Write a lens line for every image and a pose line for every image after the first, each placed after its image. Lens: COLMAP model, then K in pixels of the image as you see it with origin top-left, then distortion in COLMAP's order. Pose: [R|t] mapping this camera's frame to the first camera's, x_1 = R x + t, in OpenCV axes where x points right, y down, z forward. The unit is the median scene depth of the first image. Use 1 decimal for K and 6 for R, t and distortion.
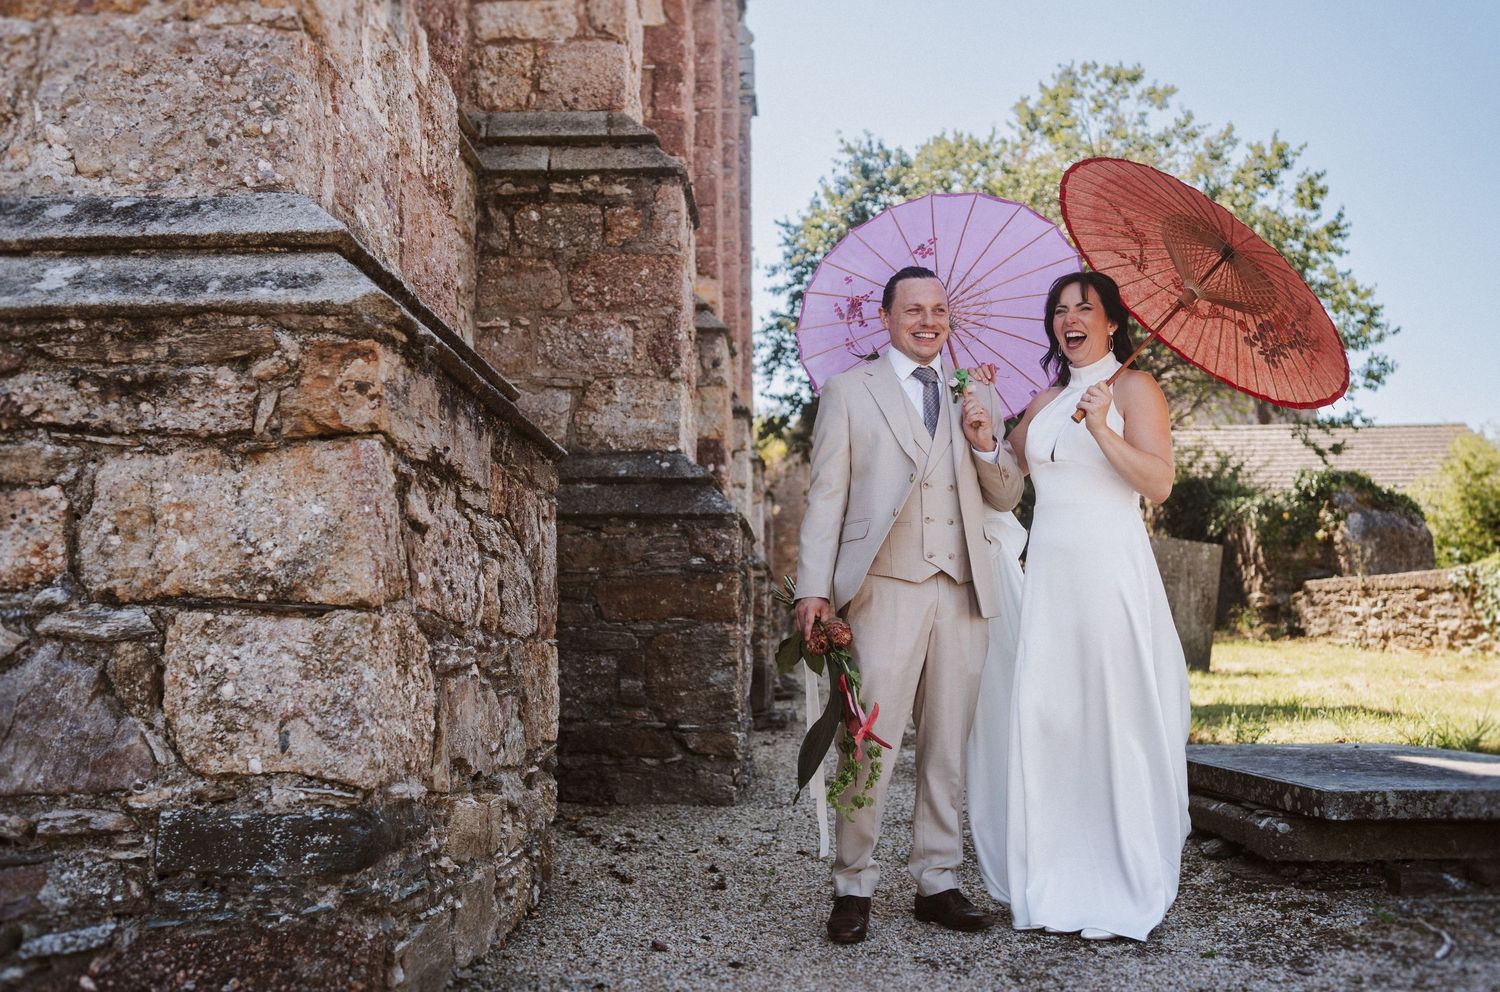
lens RADIAL K [[1482.9, 0, 749.6], [0, 1482.9, 491.5], [0, 0, 1]] dist [0.005578, 0.010865]
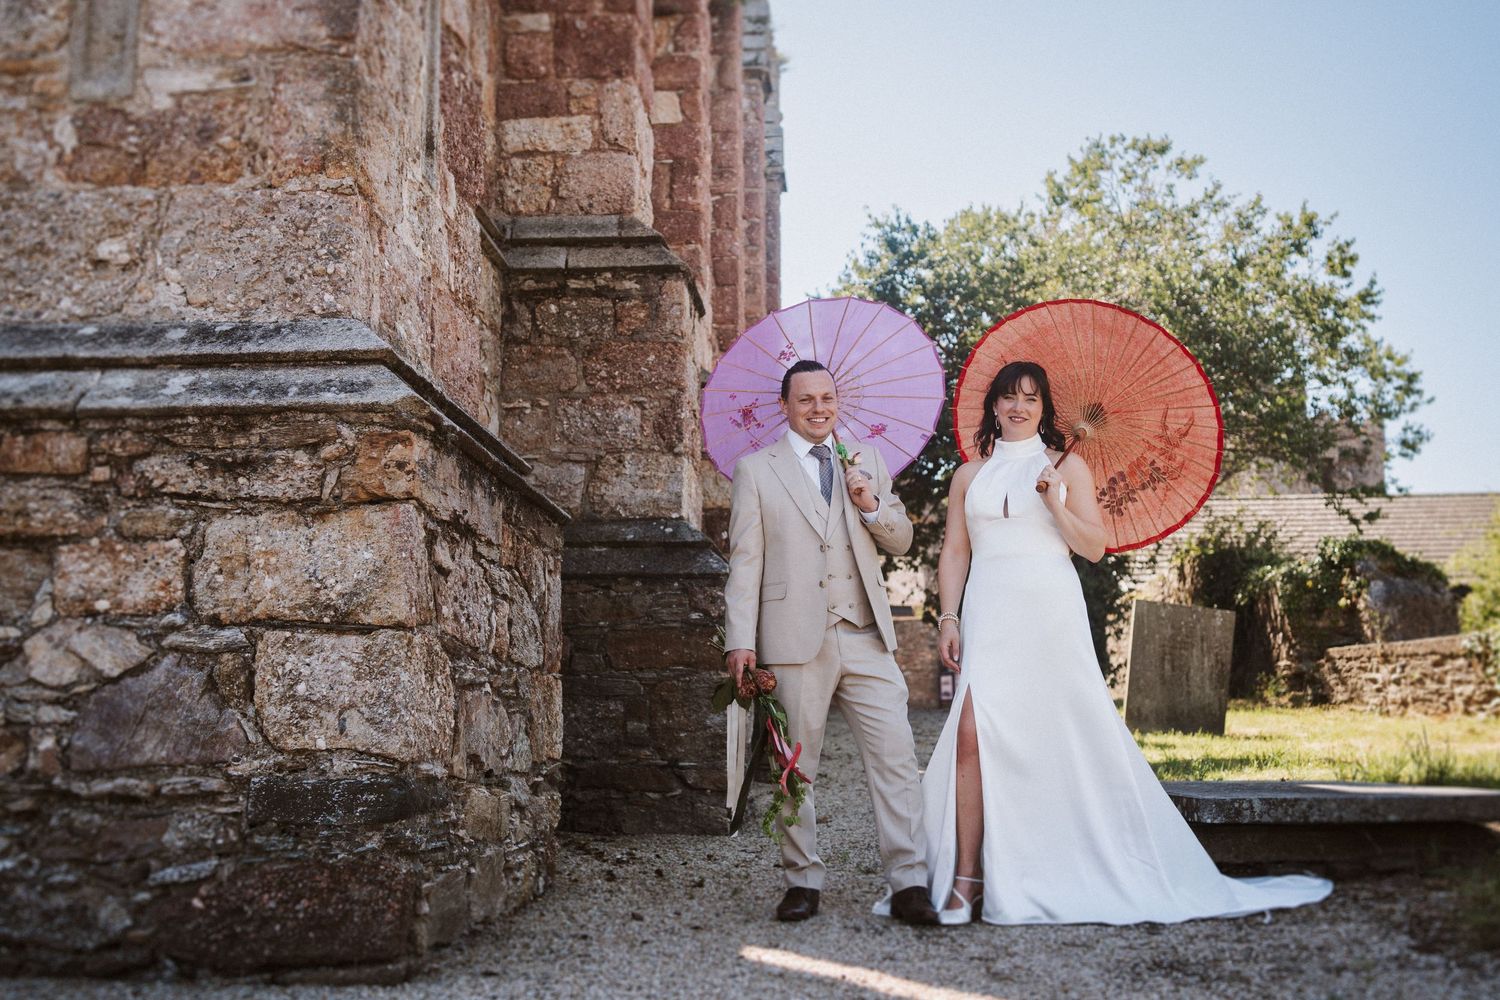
lens RADIAL K [[1549.5, 0, 750.0], [0, 1549.5, 500.0], [0, 0, 1]] dist [0.012122, 0.018919]
pose [[0.999477, -0.004032, -0.032082, 0.053267], [0.002659, 0.999082, -0.042747, 0.011869], [0.032225, 0.042640, 0.998571, -0.208714]]
